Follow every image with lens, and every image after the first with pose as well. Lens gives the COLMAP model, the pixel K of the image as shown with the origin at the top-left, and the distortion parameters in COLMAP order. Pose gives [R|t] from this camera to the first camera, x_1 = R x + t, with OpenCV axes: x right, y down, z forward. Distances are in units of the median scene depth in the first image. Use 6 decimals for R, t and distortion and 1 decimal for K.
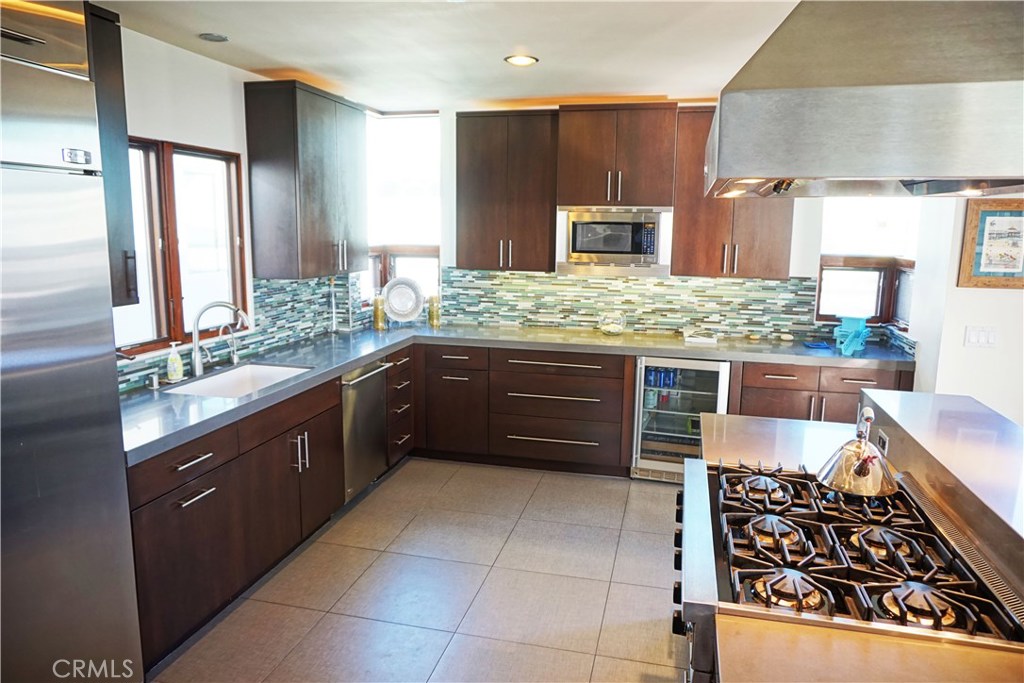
lens RADIAL K [[683.0, 0, 506.0], [0, 683.0, 340.0], [0, 0, 1]] dist [-0.051914, 0.032102]
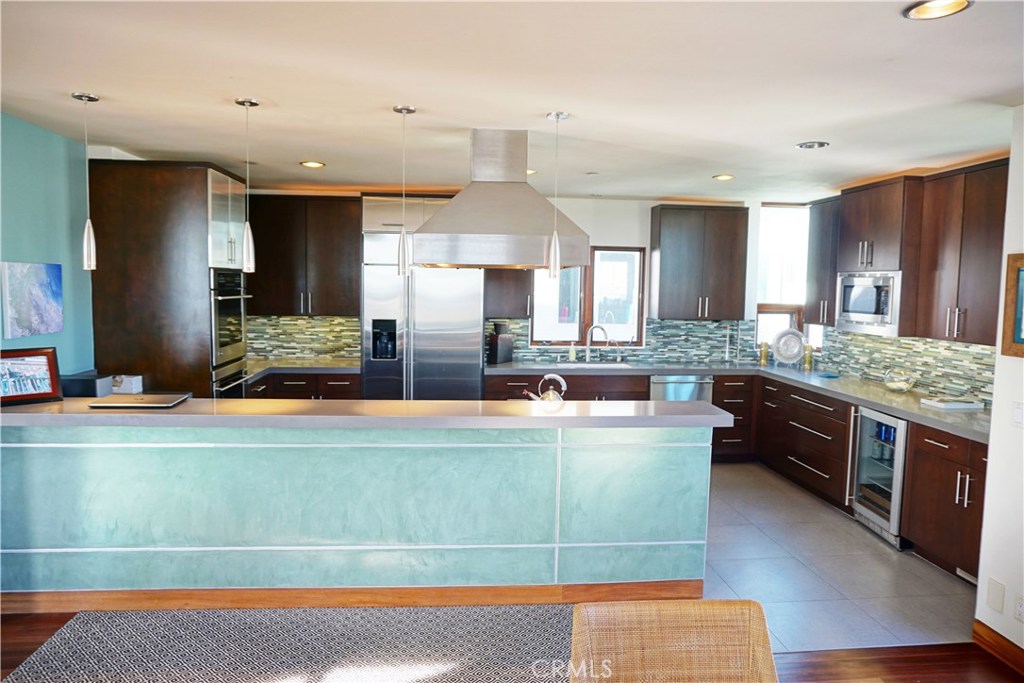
lens RADIAL K [[683.0, 0, 515.1], [0, 683.0, 340.2], [0, 0, 1]] dist [-0.051914, 0.032102]
pose [[0.332370, 0.071485, -0.940436, 1.008921], [-0.166439, 0.985920, 0.016120, -0.005241], [0.928347, 0.151168, 0.339588, 0.091400]]
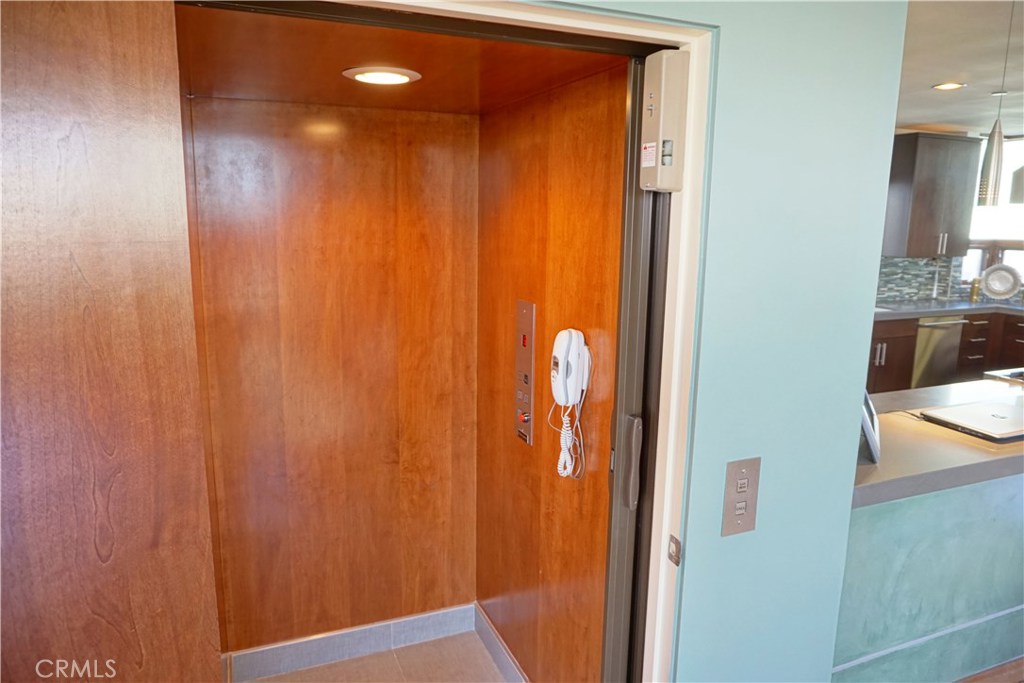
lens RADIAL K [[683.0, 0, 509.4], [0, 683.0, 335.8], [0, 0, 1]] dist [-0.051914, 0.032102]
pose [[0.601466, 0.137464, -0.786983, 0.347052], [-0.139058, 0.988062, 0.066309, 0.099781], [0.786703, 0.069553, 0.613402, -0.579364]]
